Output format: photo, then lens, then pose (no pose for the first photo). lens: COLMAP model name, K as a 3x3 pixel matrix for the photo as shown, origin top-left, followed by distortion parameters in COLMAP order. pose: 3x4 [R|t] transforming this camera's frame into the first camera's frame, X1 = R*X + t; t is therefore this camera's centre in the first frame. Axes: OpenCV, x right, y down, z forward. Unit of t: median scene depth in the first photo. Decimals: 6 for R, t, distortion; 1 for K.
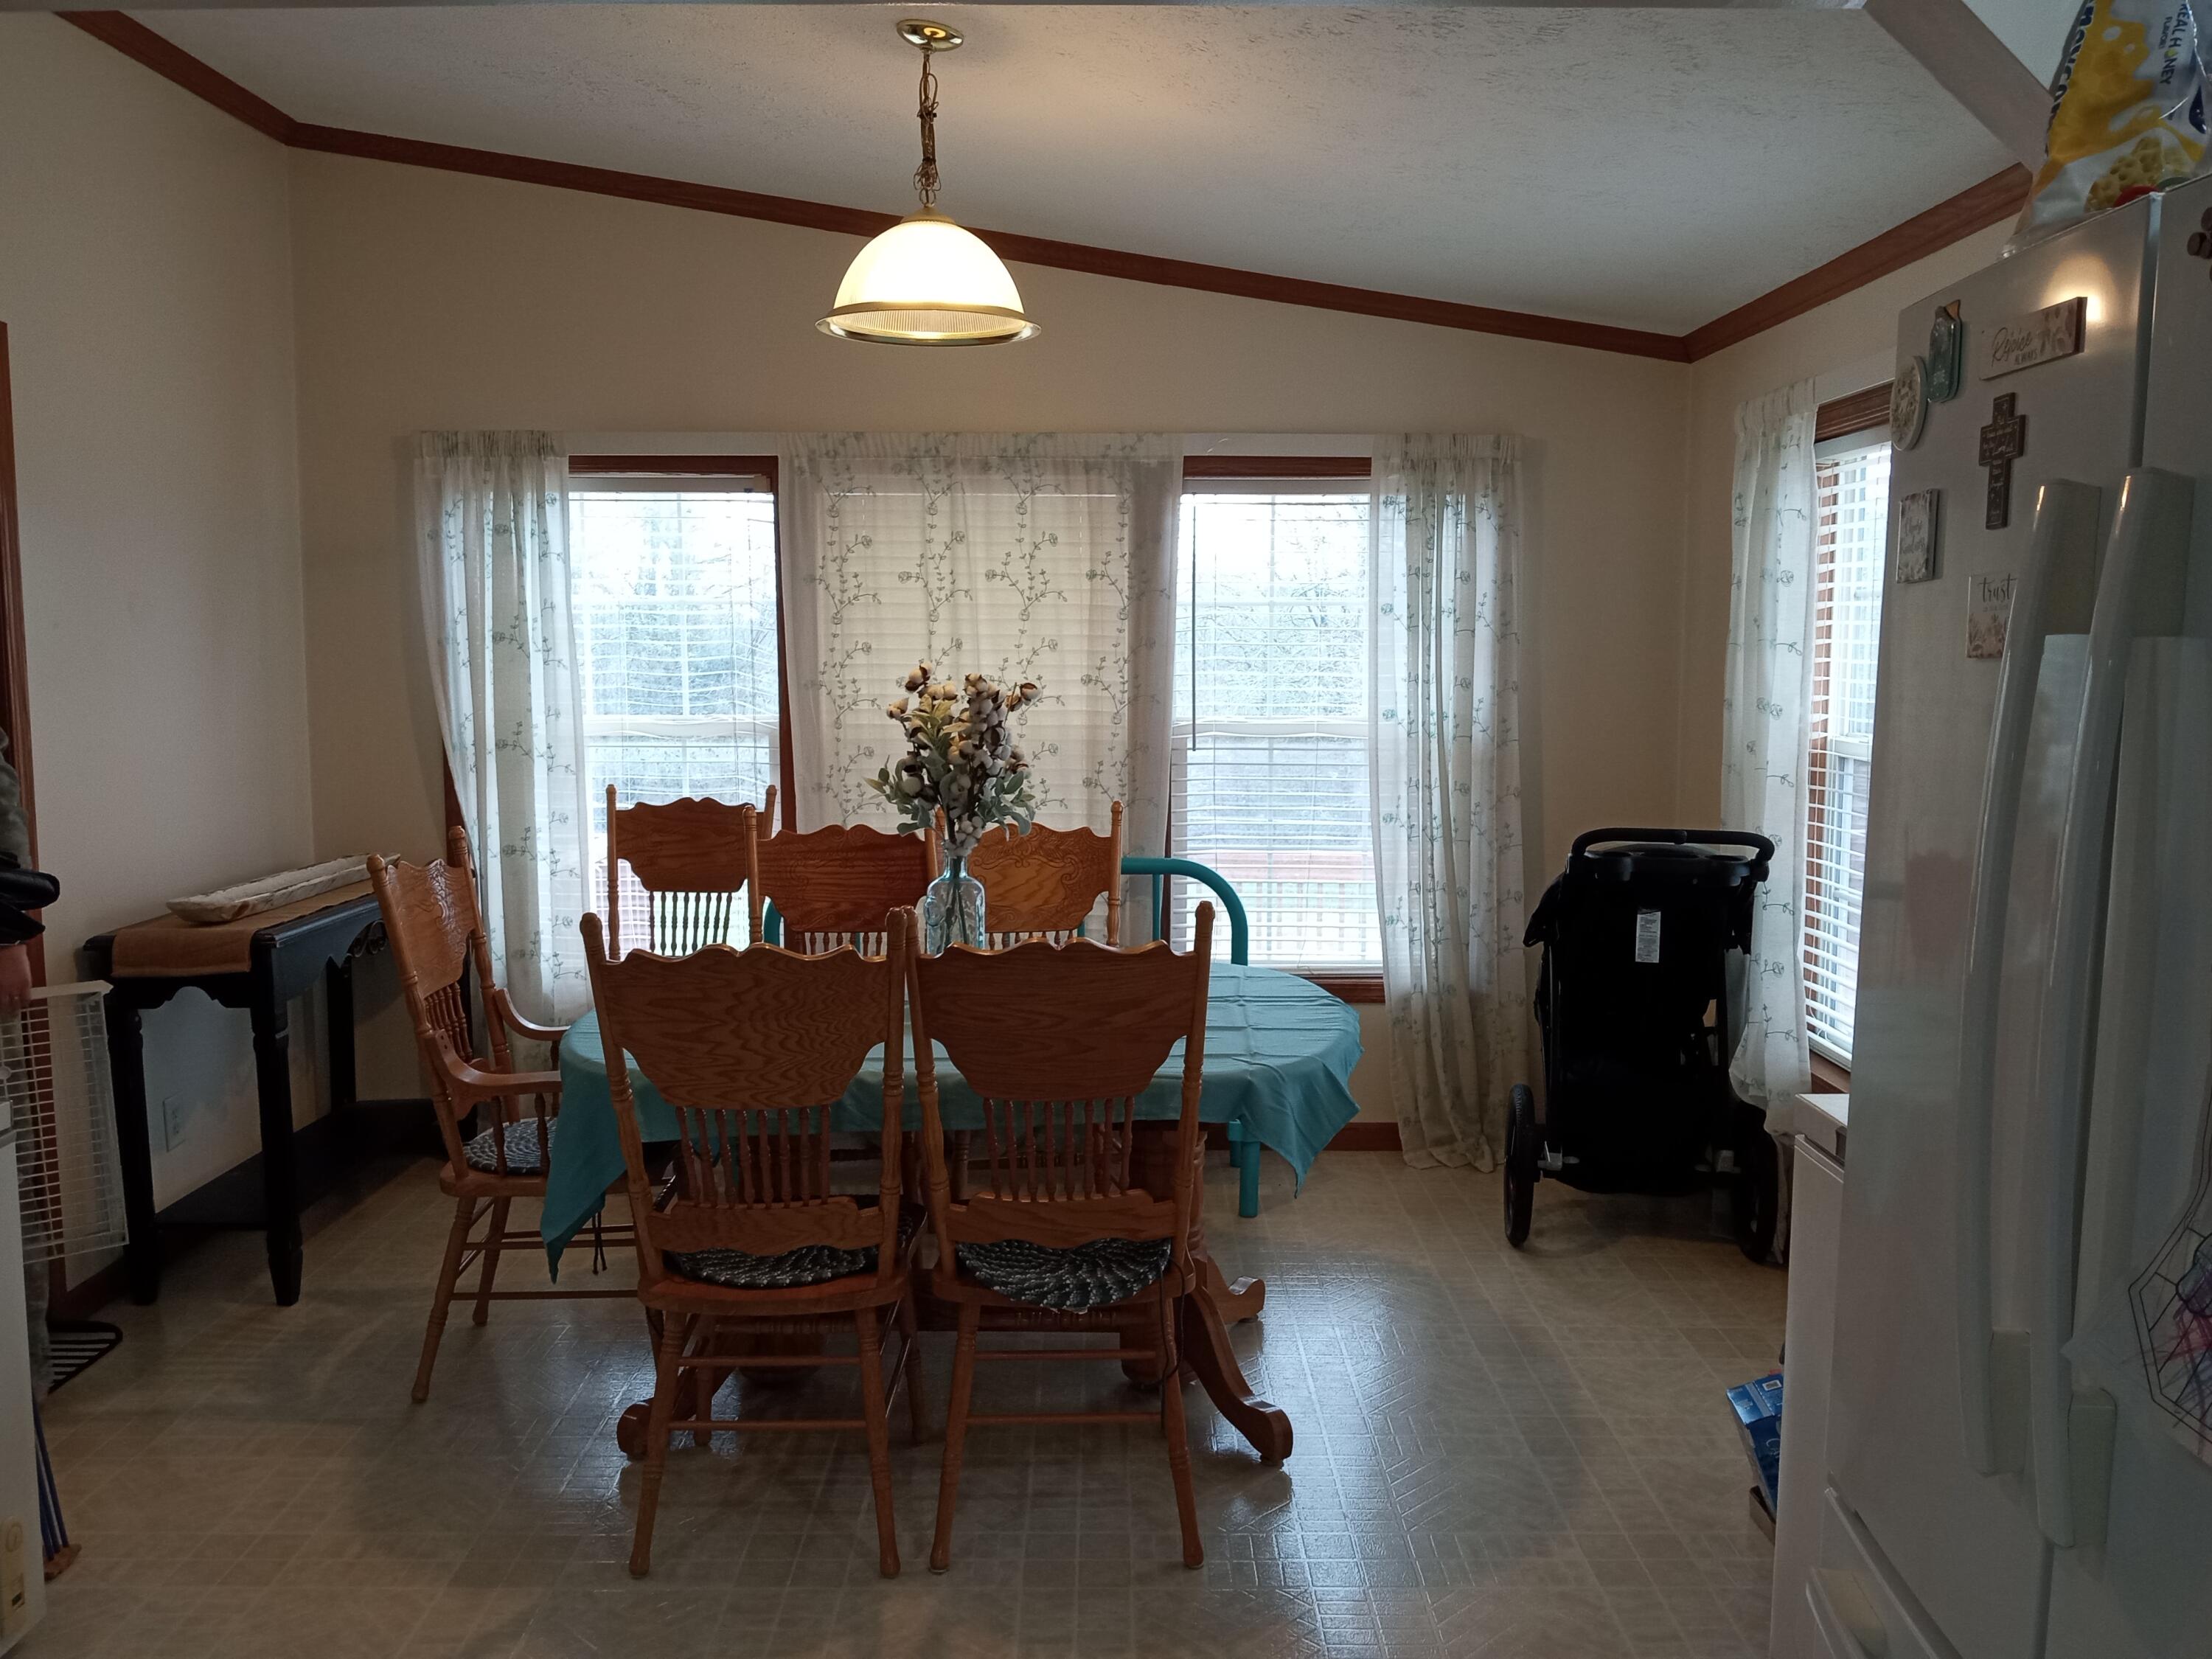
lens RADIAL K [[1811.0, 0, 1084.3], [0, 1811.0, 839.5], [0, 0, 1]] dist [0.150499, -0.088806]
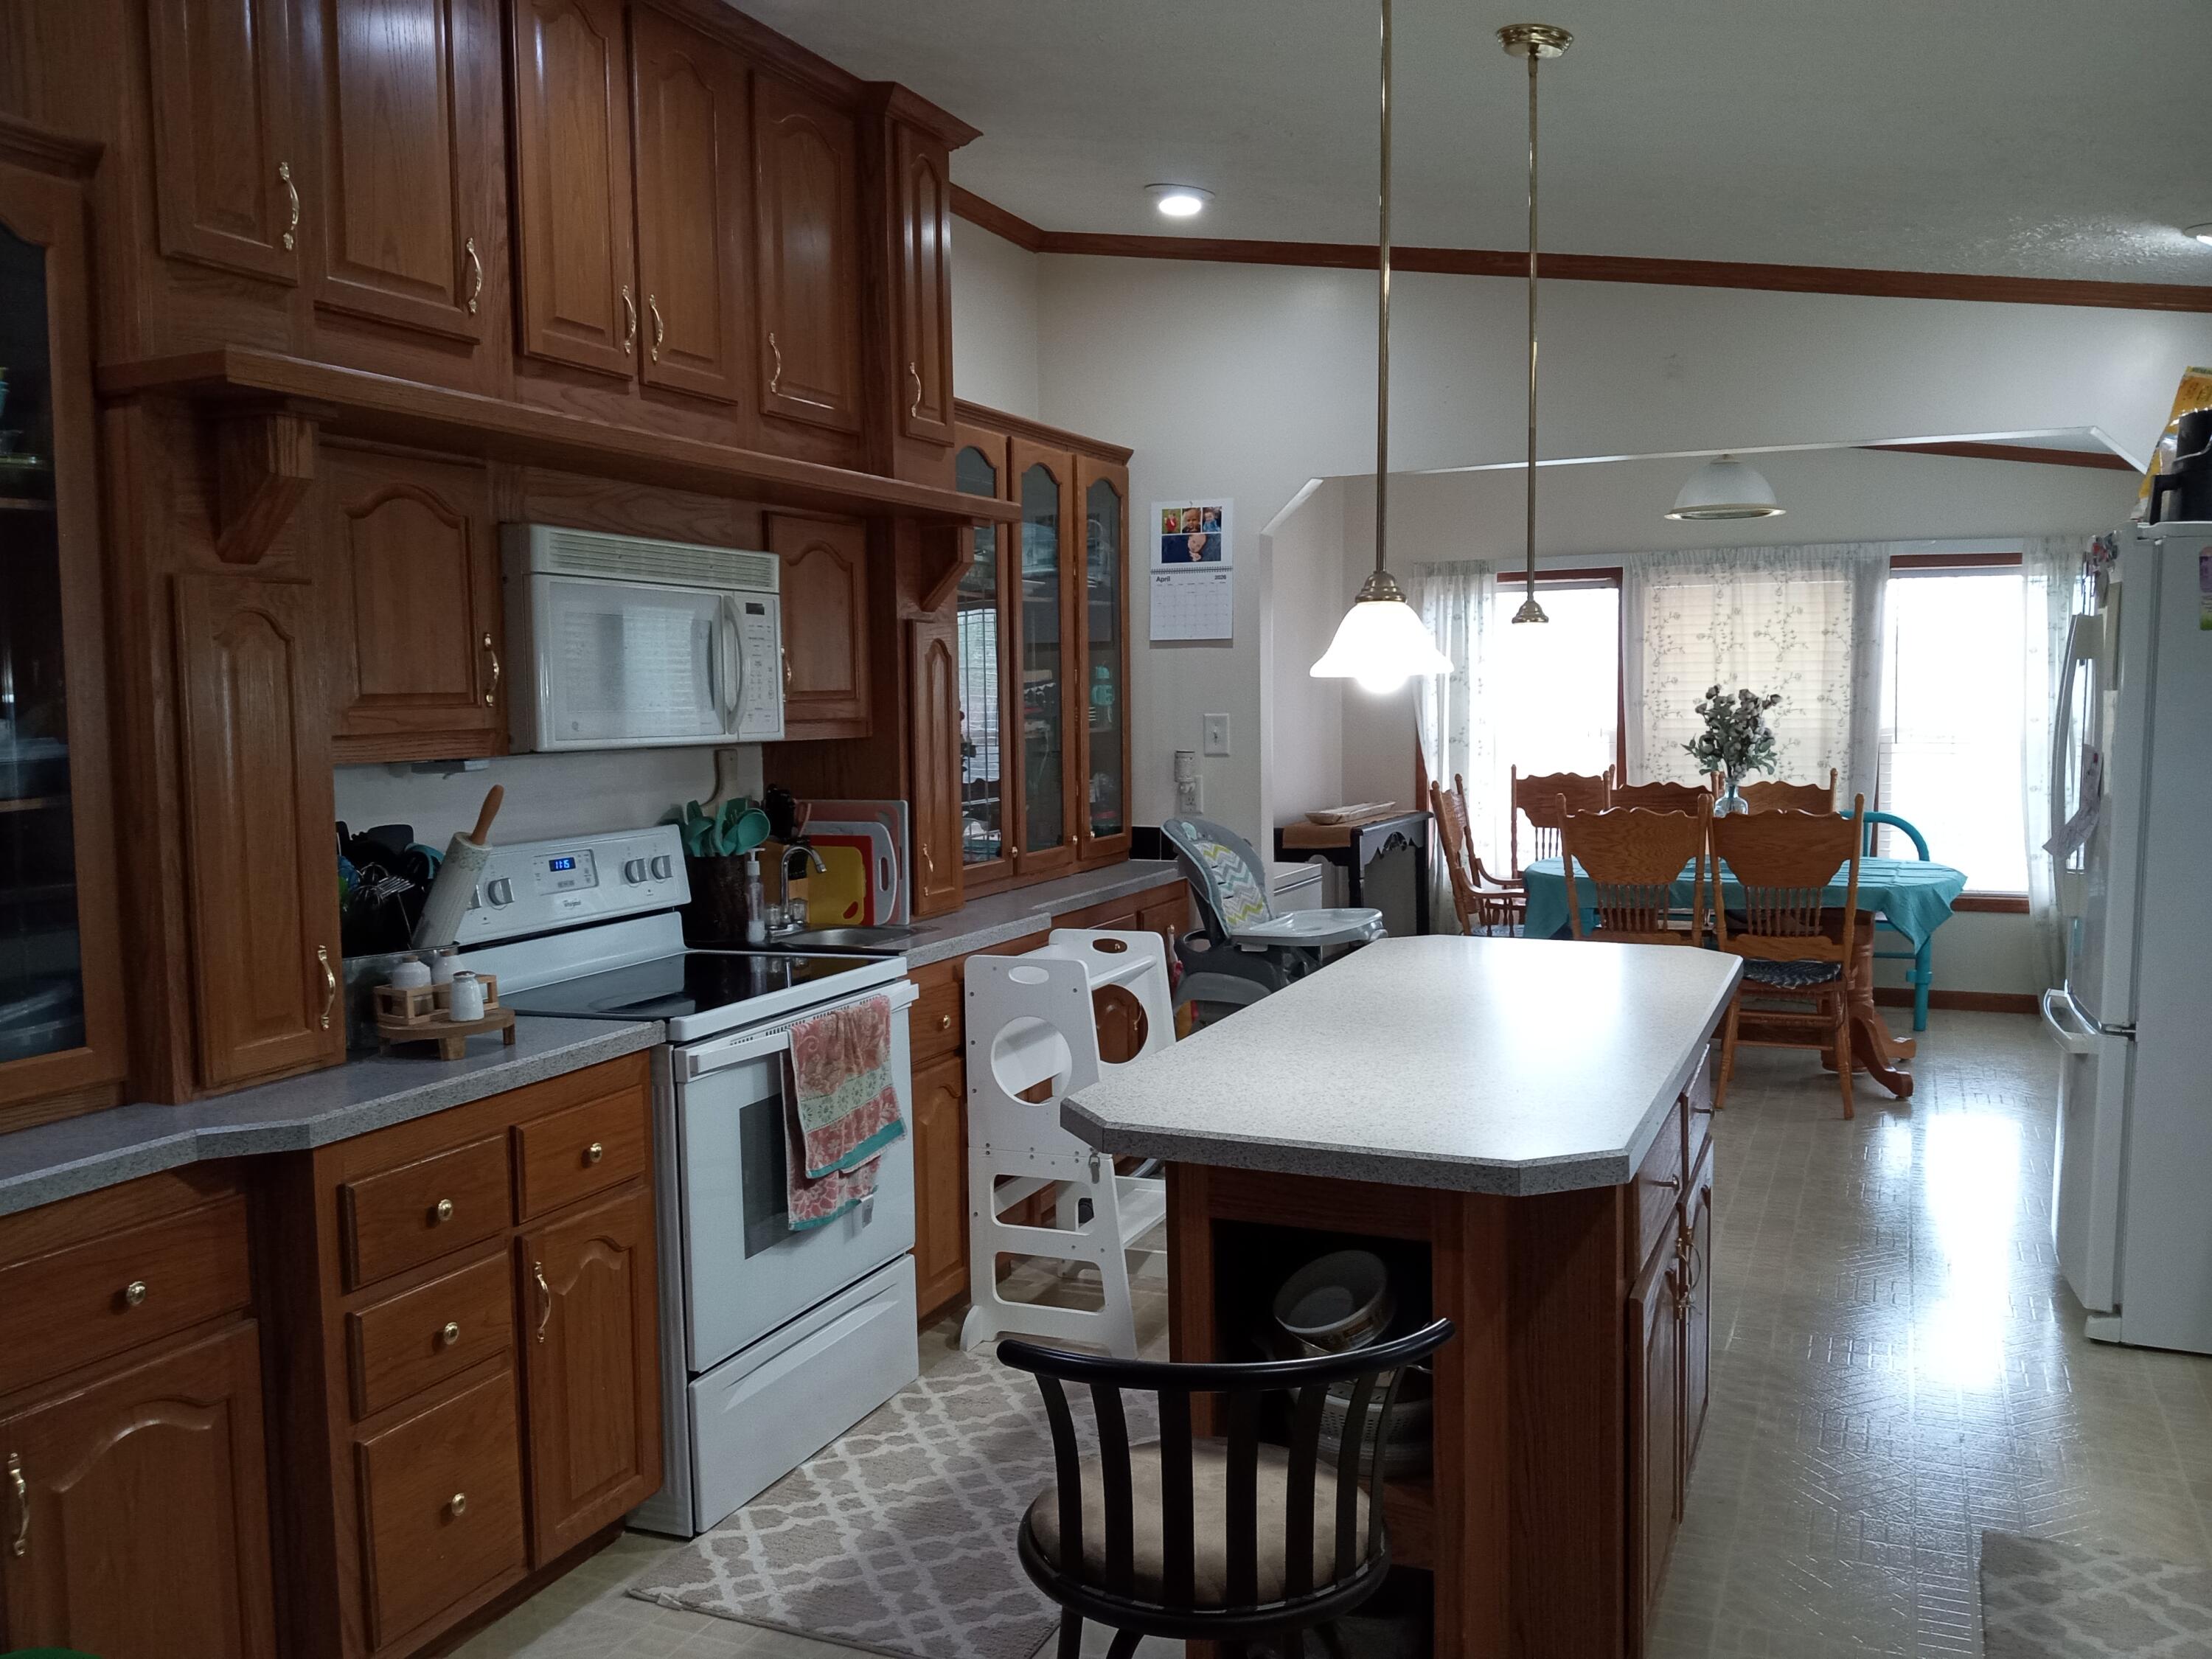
lens RADIAL K [[1781.7, 0, 1101.4], [0, 1781.7, 827.3], [0, 0, 1]] dist [0.030599, -0.077610]
pose [[0.918708, 0.019180, -0.394472, 0.041750], [-0.032208, 0.999132, -0.026431, 0.084645], [0.393622, 0.036988, 0.918528, -0.663923]]
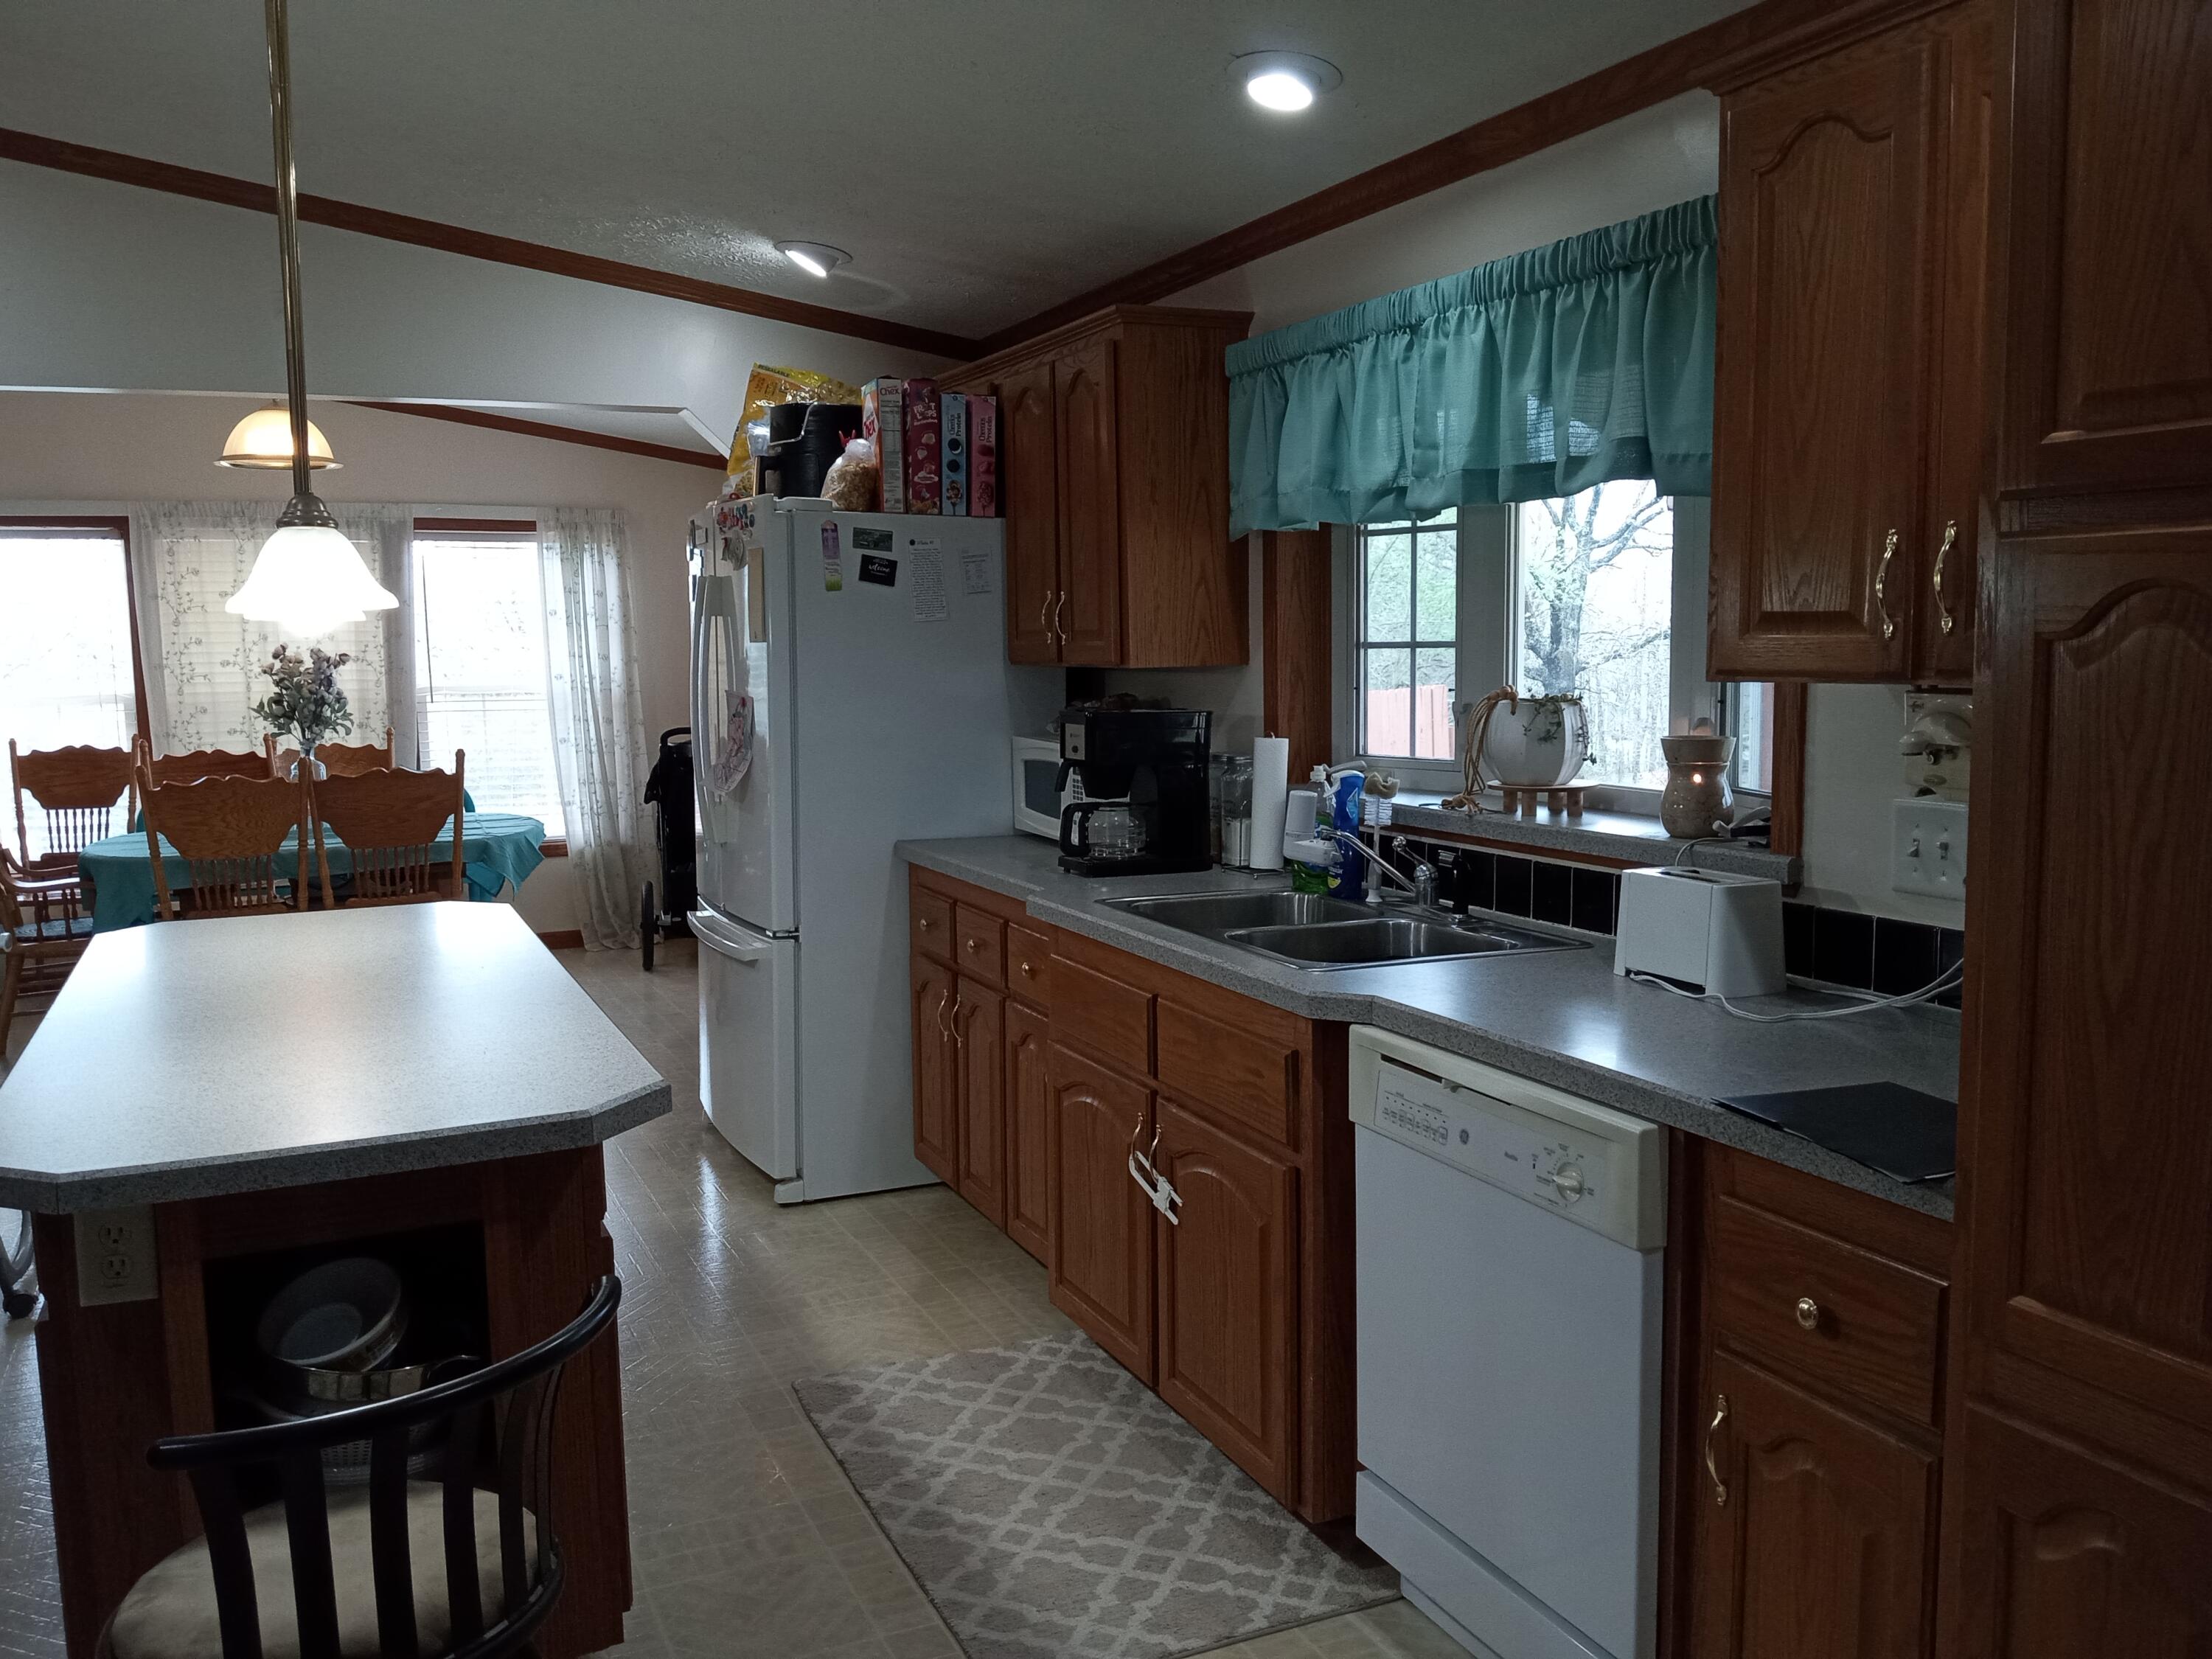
lens RADIAL K [[1781.7, 0, 1101.4], [0, 1781.7, 827.3], [0, 0, 1]] dist [0.030599, -0.077610]
pose [[0.903913, -0.060327, 0.423441, -0.079588], [0.064084, 0.997930, 0.005373, 0.089037], [-0.422889, 0.022279, 0.905908, -0.658789]]
